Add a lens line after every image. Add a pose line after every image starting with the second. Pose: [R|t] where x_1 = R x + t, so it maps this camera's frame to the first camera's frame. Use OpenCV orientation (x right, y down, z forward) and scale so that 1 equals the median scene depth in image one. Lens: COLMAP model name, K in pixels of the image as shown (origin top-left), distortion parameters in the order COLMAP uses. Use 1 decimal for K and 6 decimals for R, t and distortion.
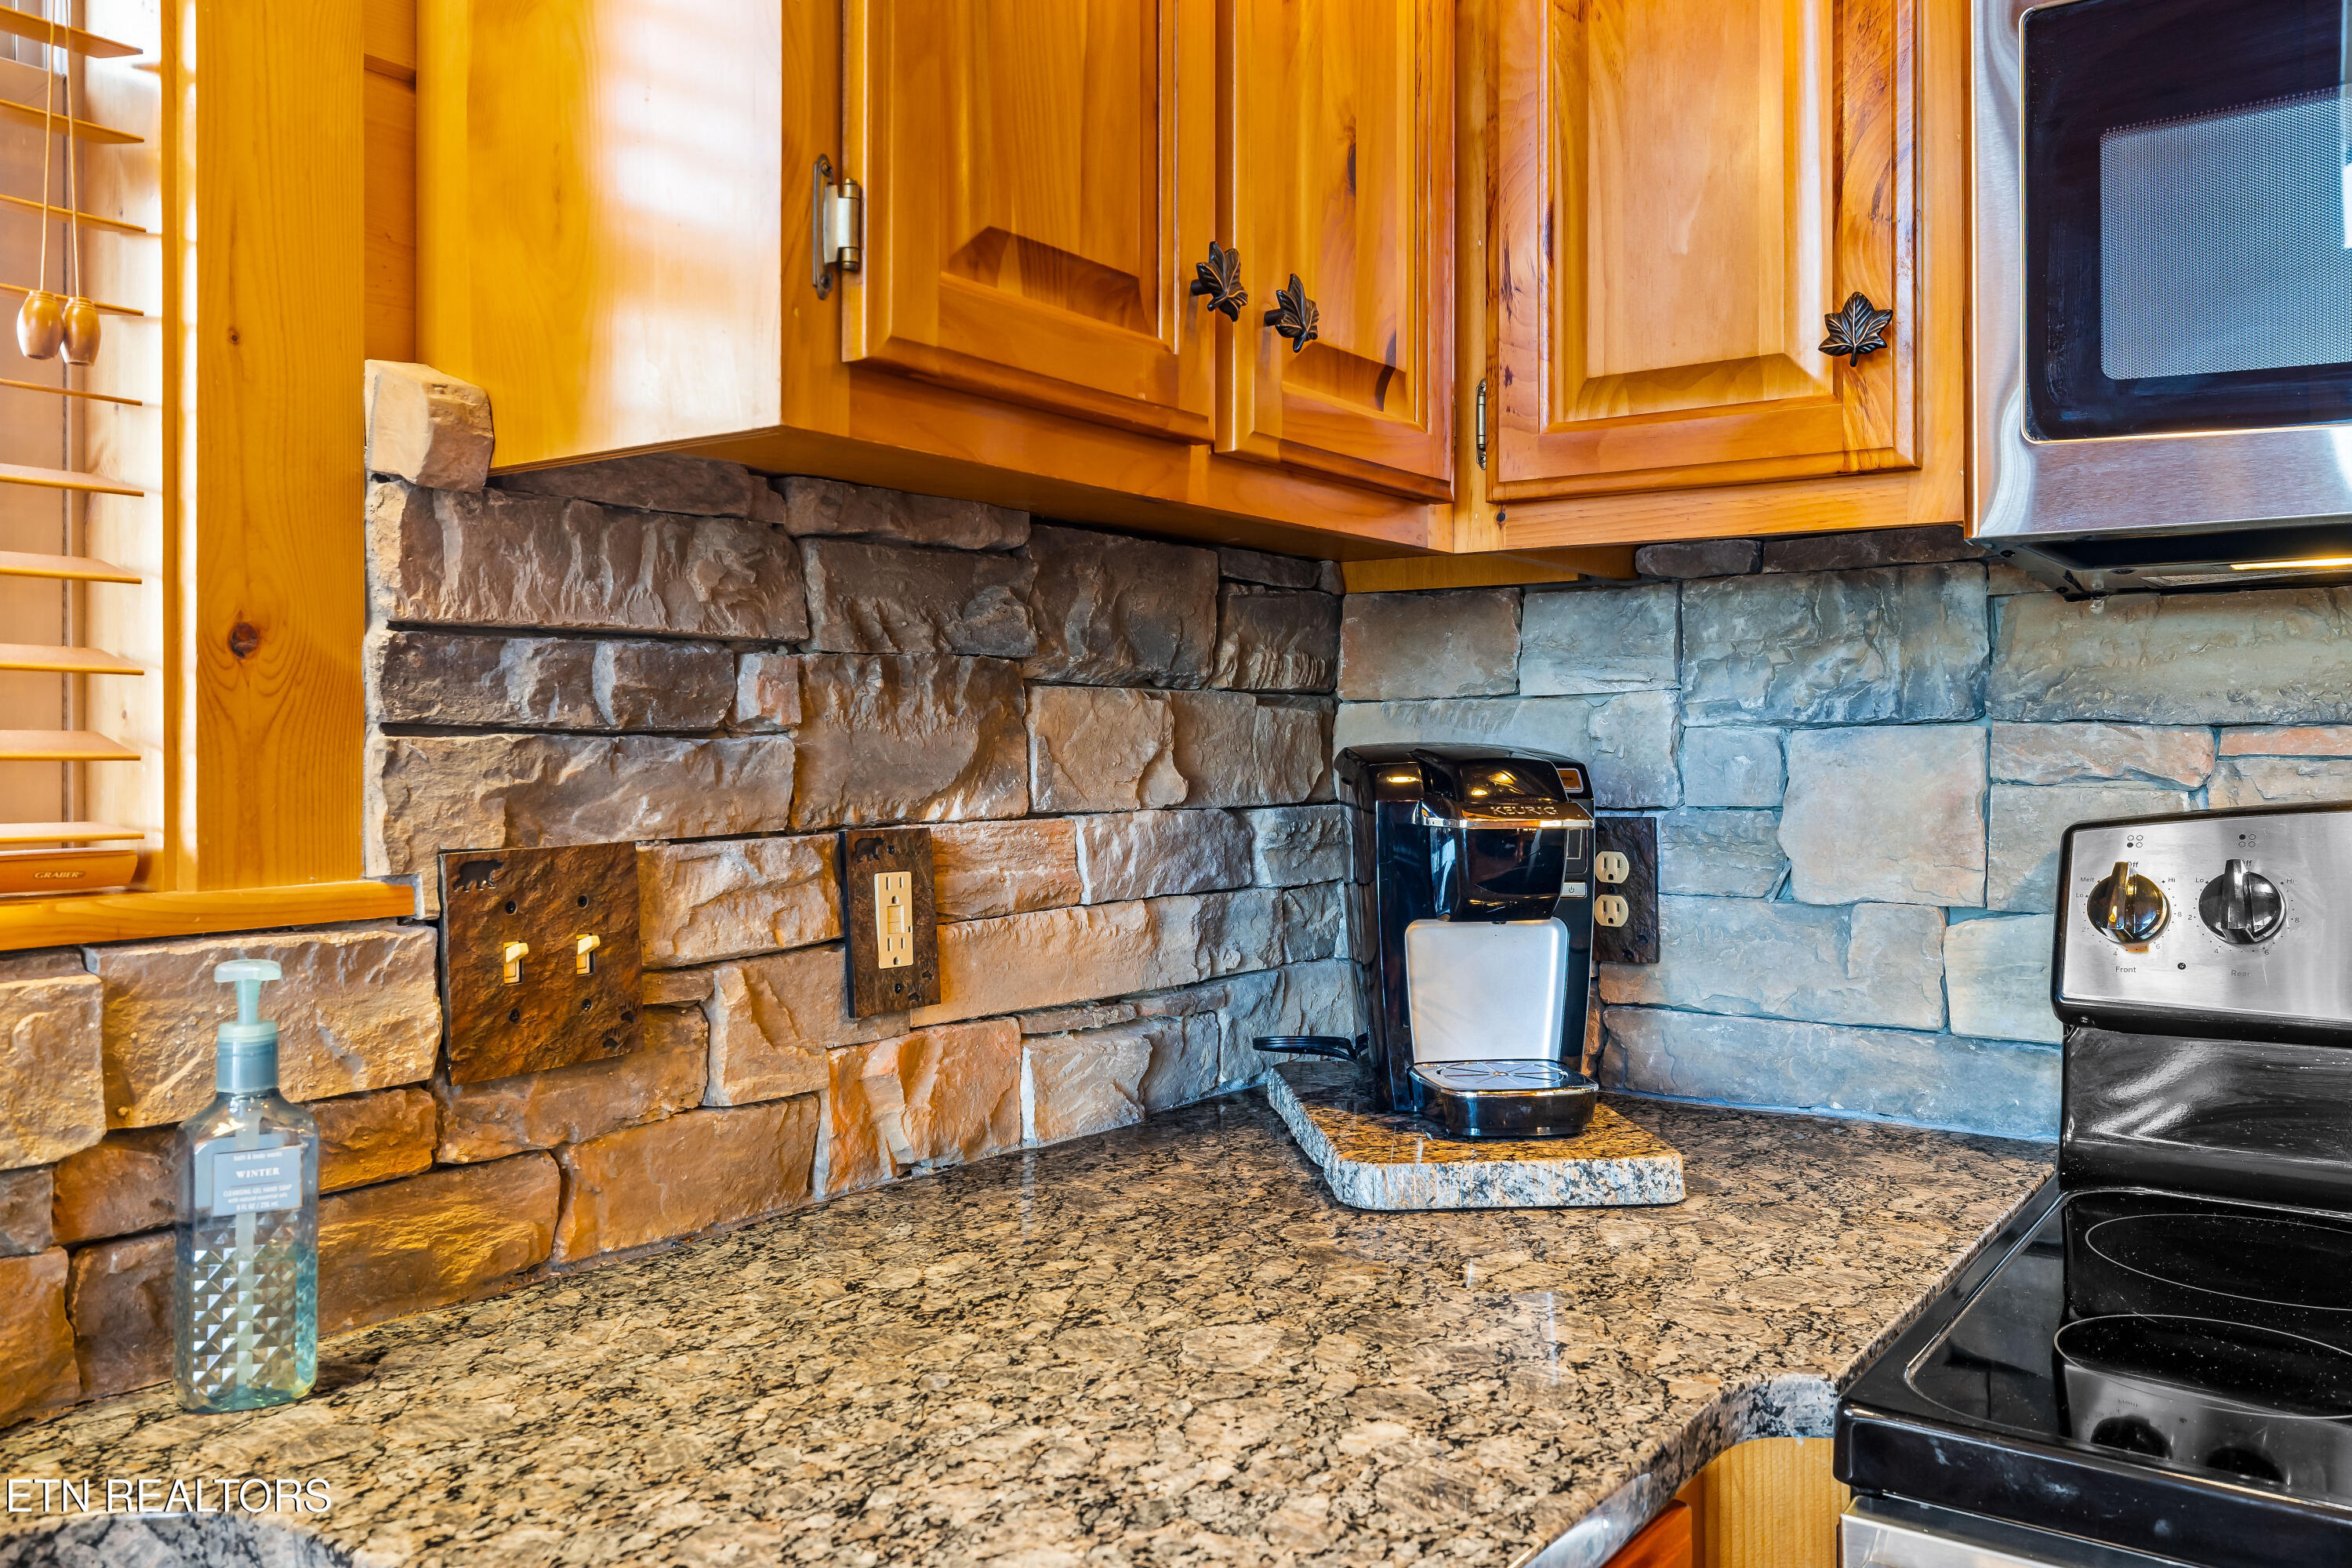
lens RADIAL K [[1794.1, 0, 1175.8], [0, 1794.1, 730.7], [0, 0, 1]] dist [-0.001419, 0.001084]
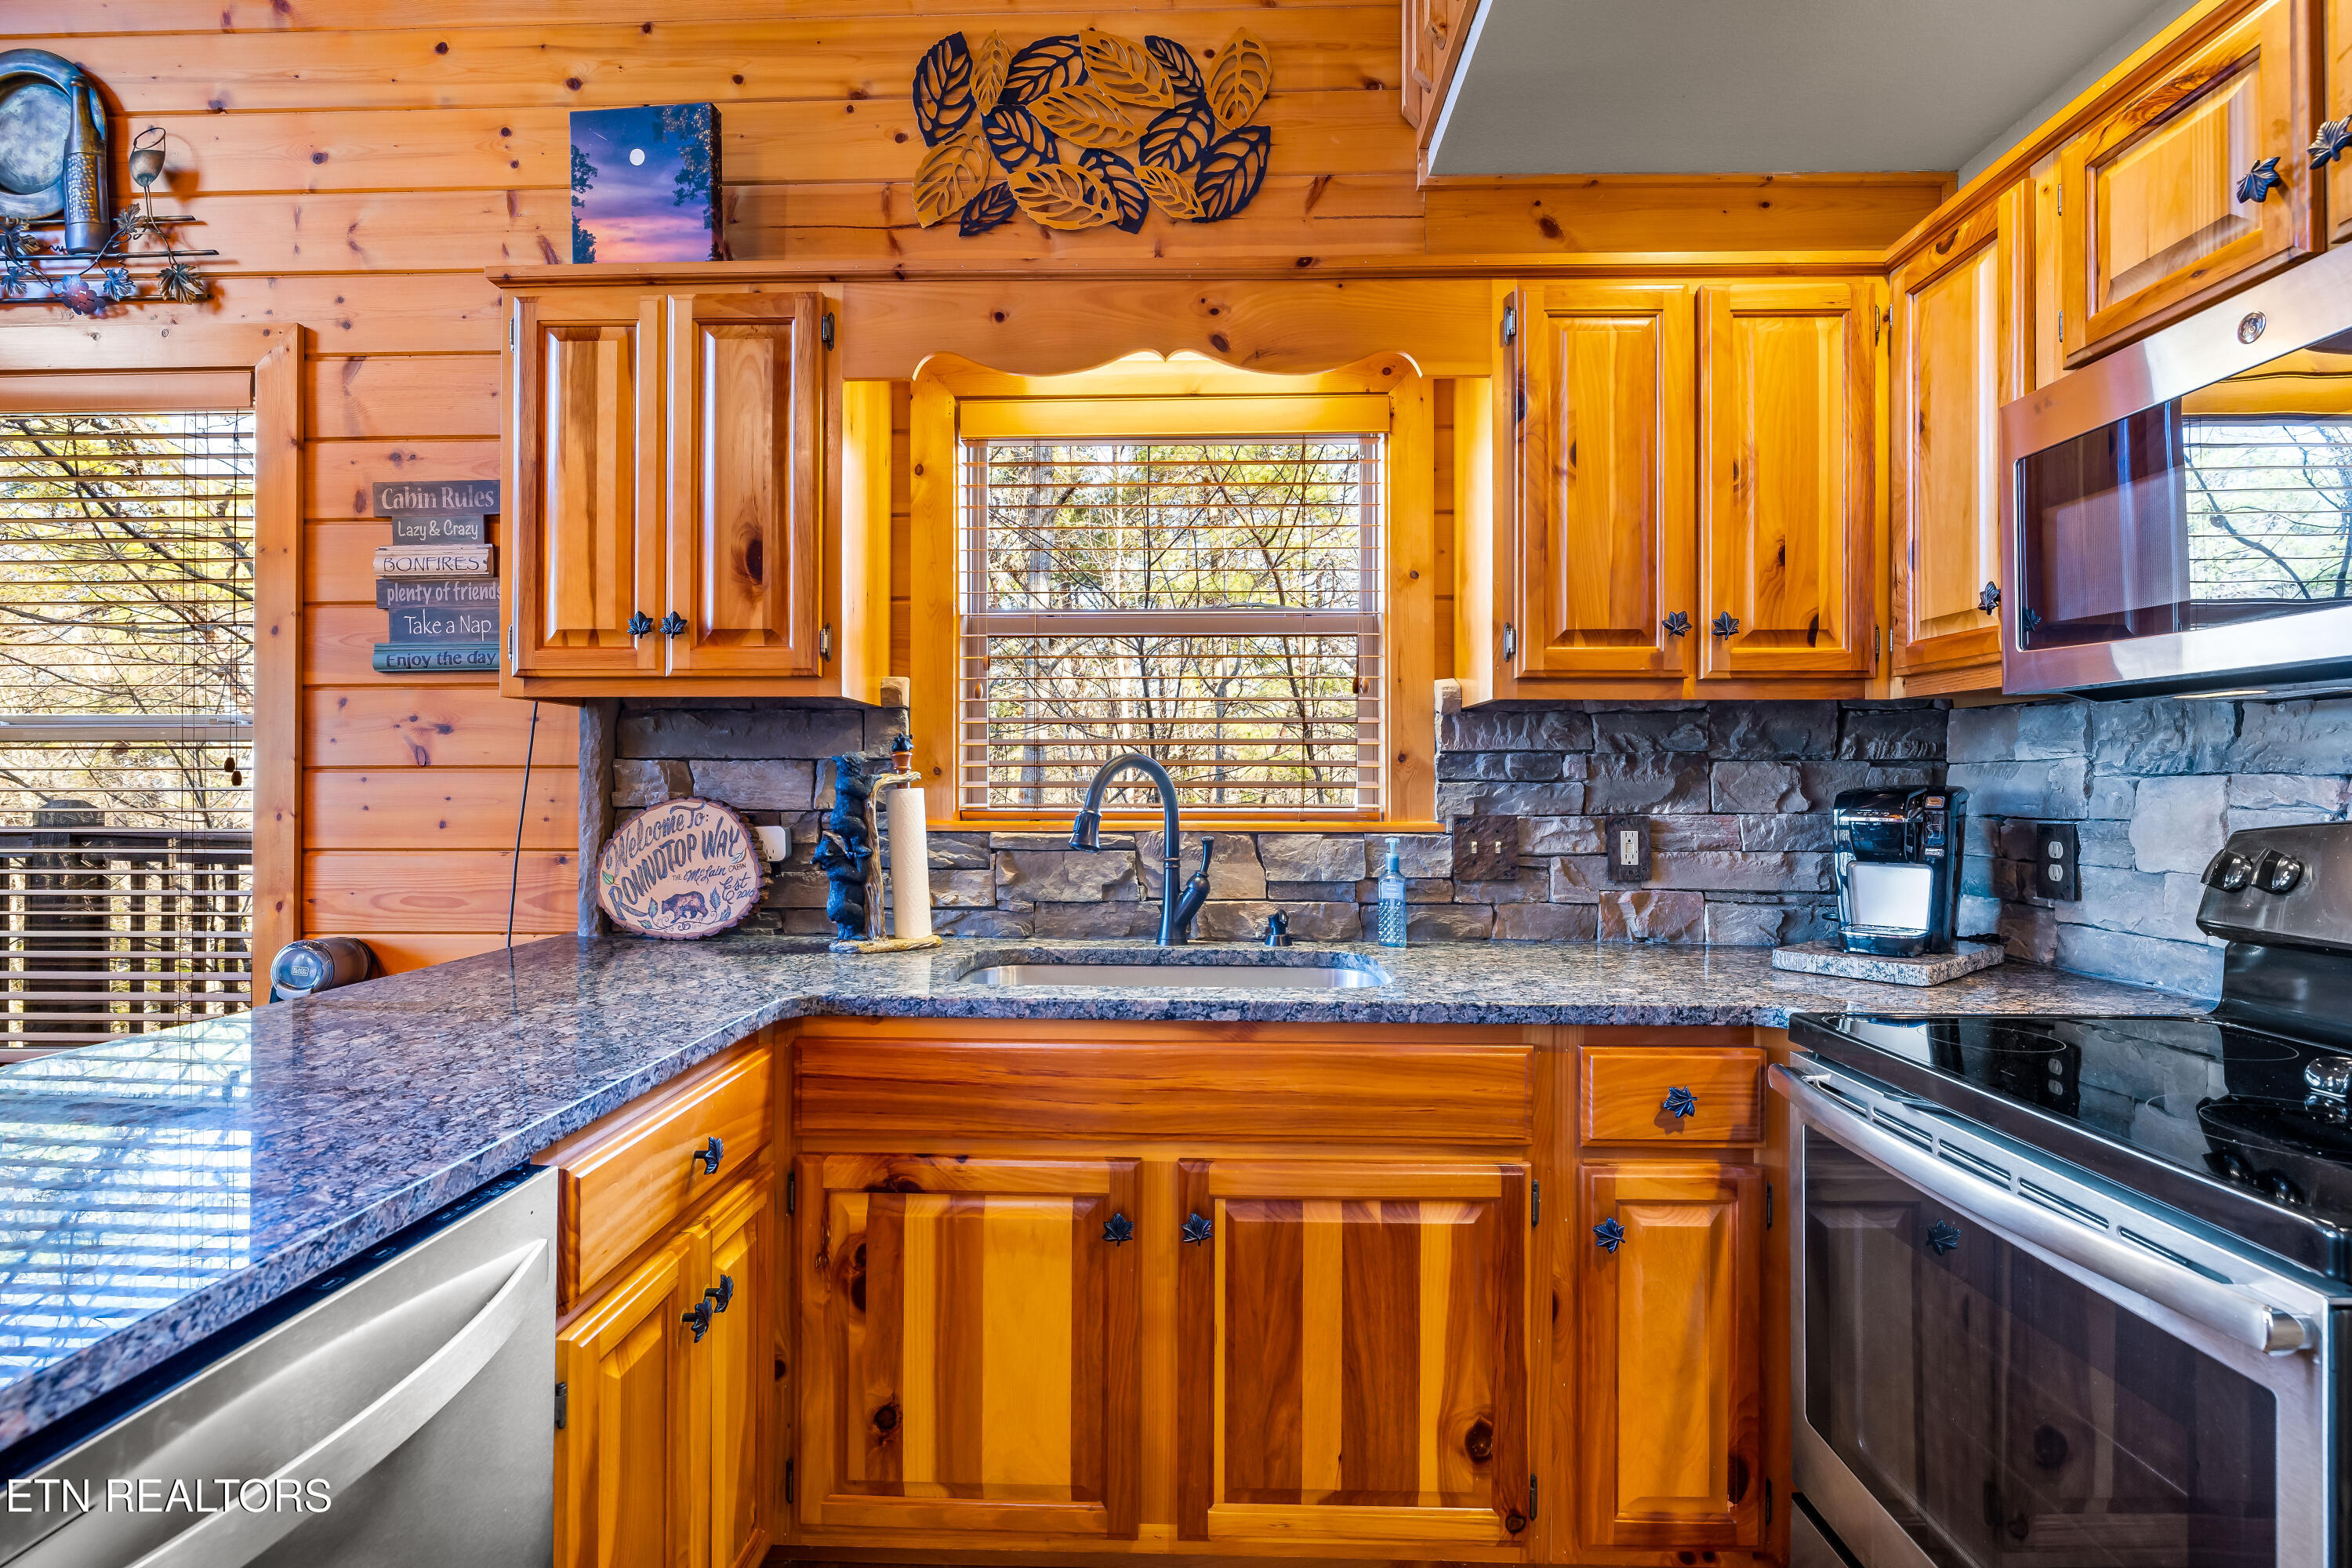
lens RADIAL K [[1104.9, 0, 1175.9], [0, 1104.9, 782.1], [0, 0, 1]] dist [-0.008319, 0.002761]
pose [[0.562710, -0.000624, -0.826654, 0.867000], [0.005427, 0.999981, 0.002940, -0.006074], [0.826636, -0.006141, 0.562703, -0.551885]]
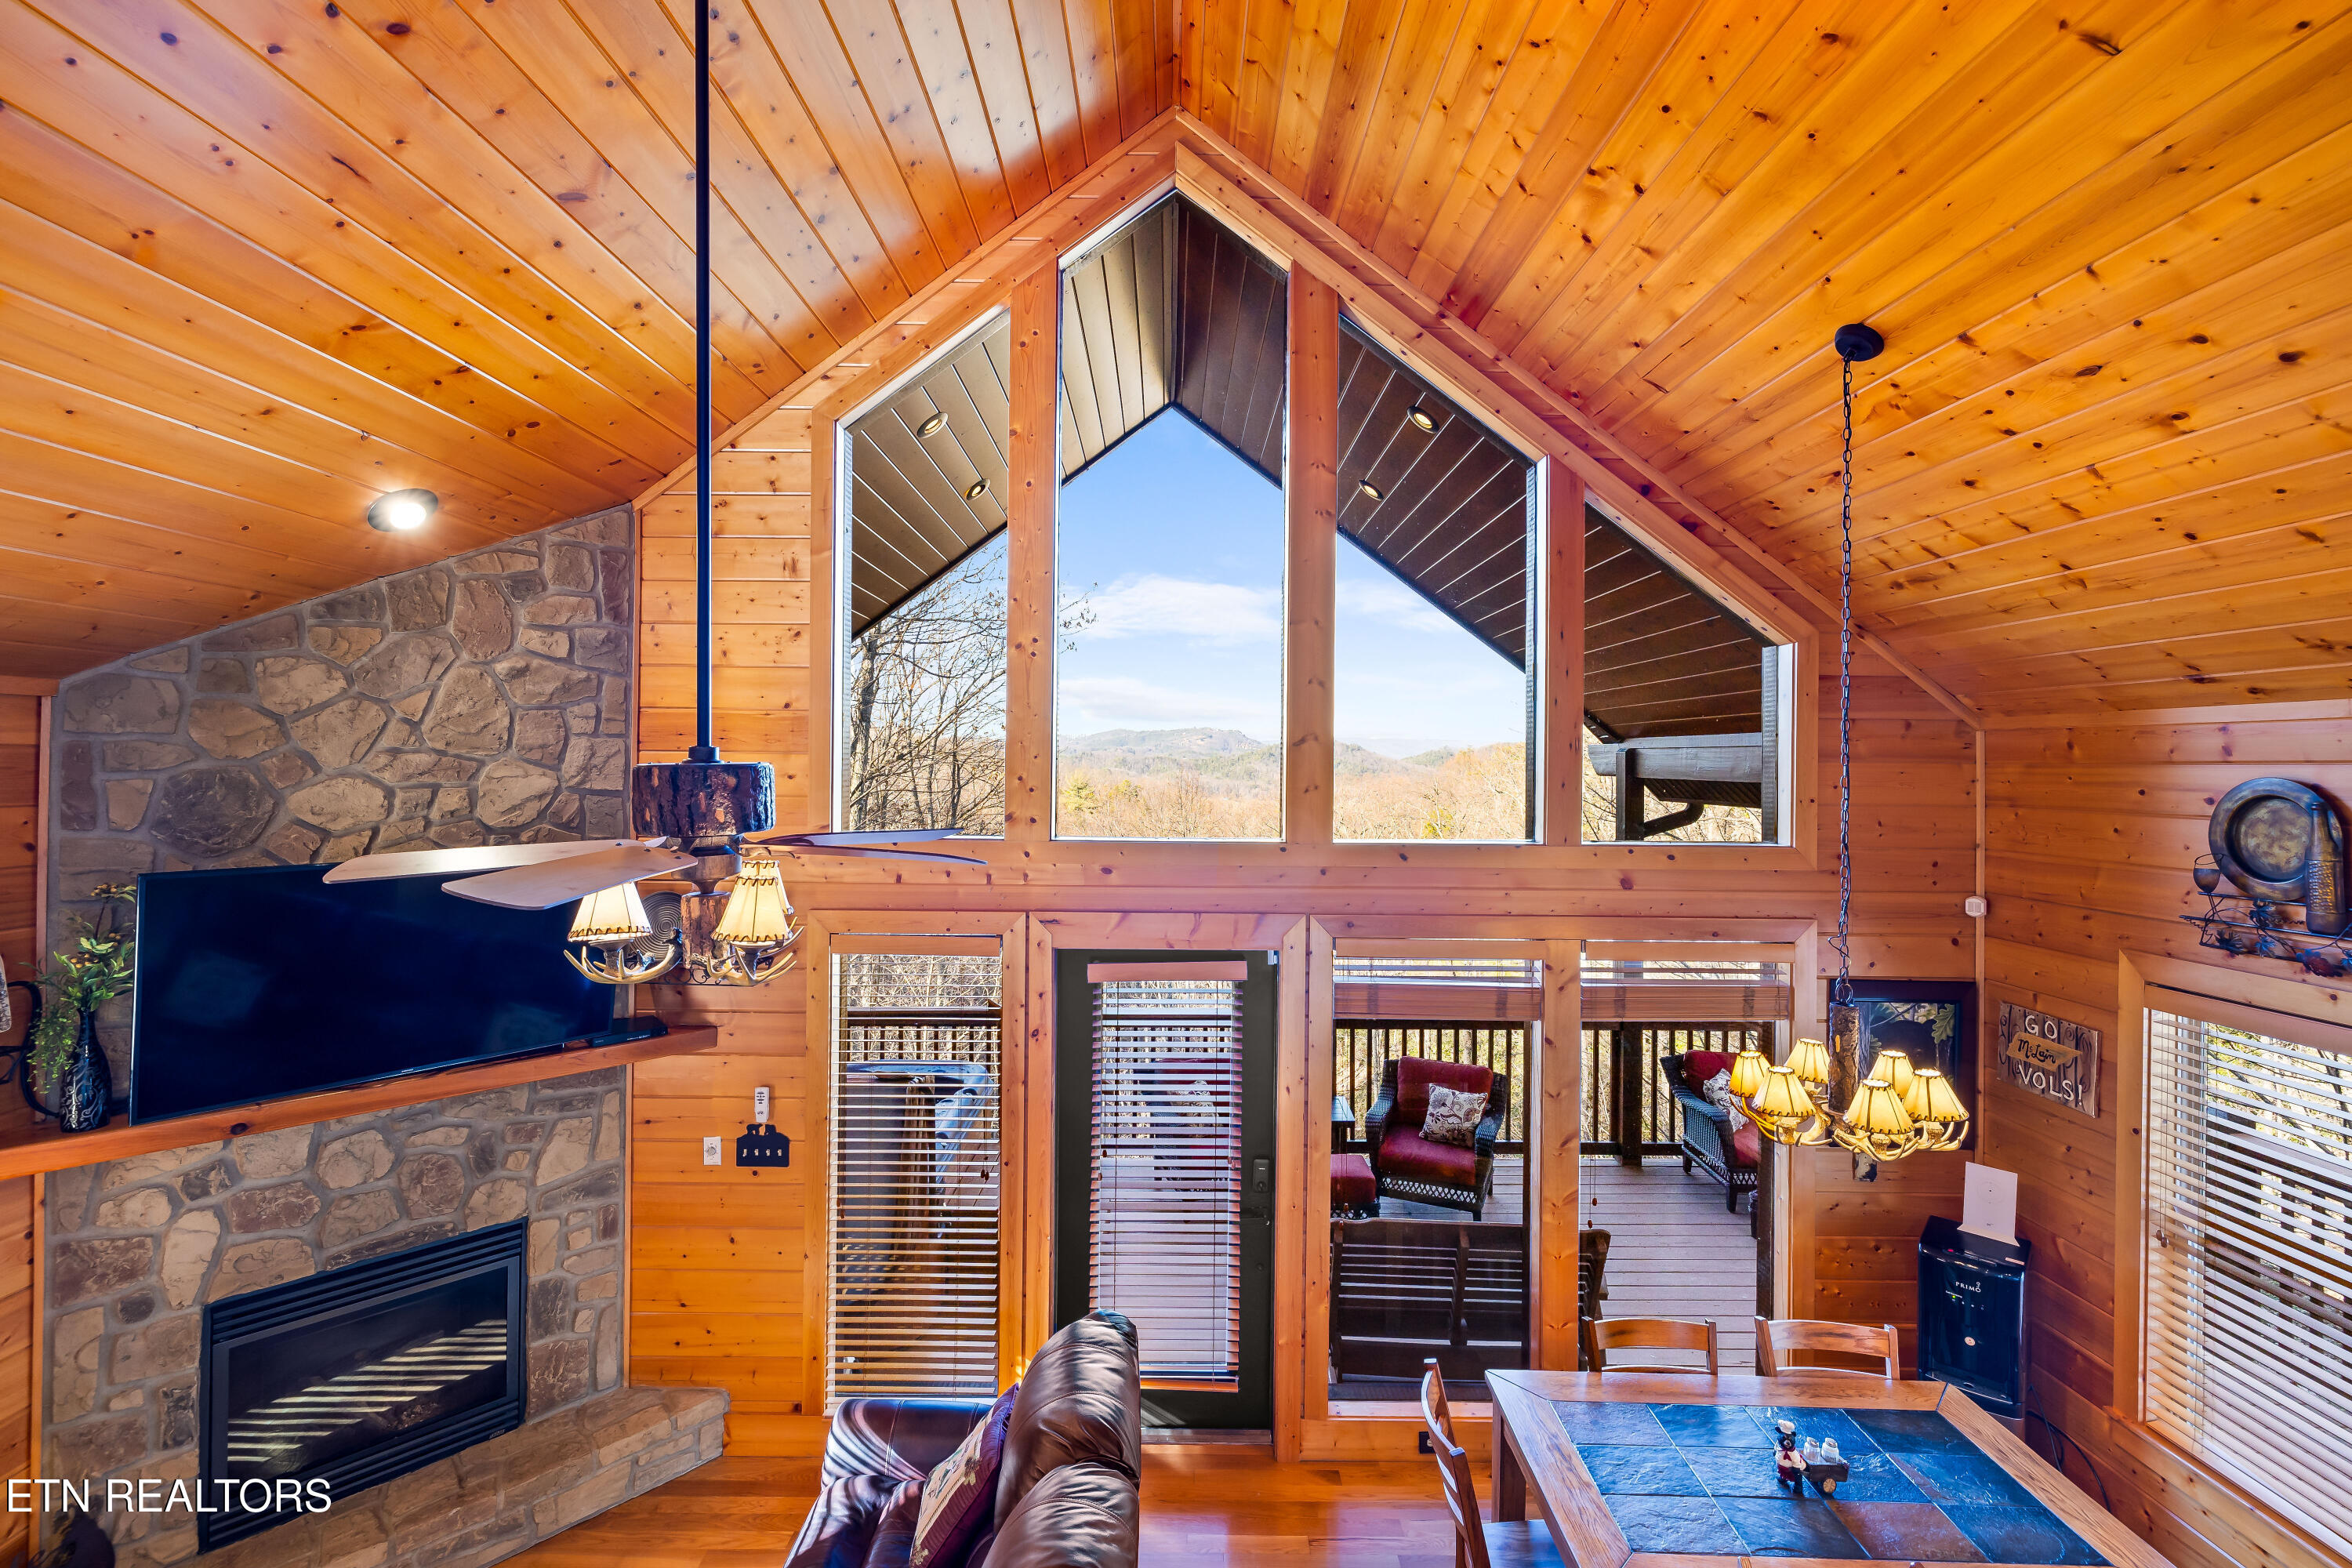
lens RADIAL K [[1003.8, 0, 1167.9], [0, 1003.8, 761.5], [0, 0, 1]] dist [0.009698, -0.000654]
pose [[-0.806393, -0.007647, -0.591330, 1.745065], [-0.002243, 0.999949, -0.009873, -1.236781], [0.591375, -0.006635, -0.806369, -0.714772]]
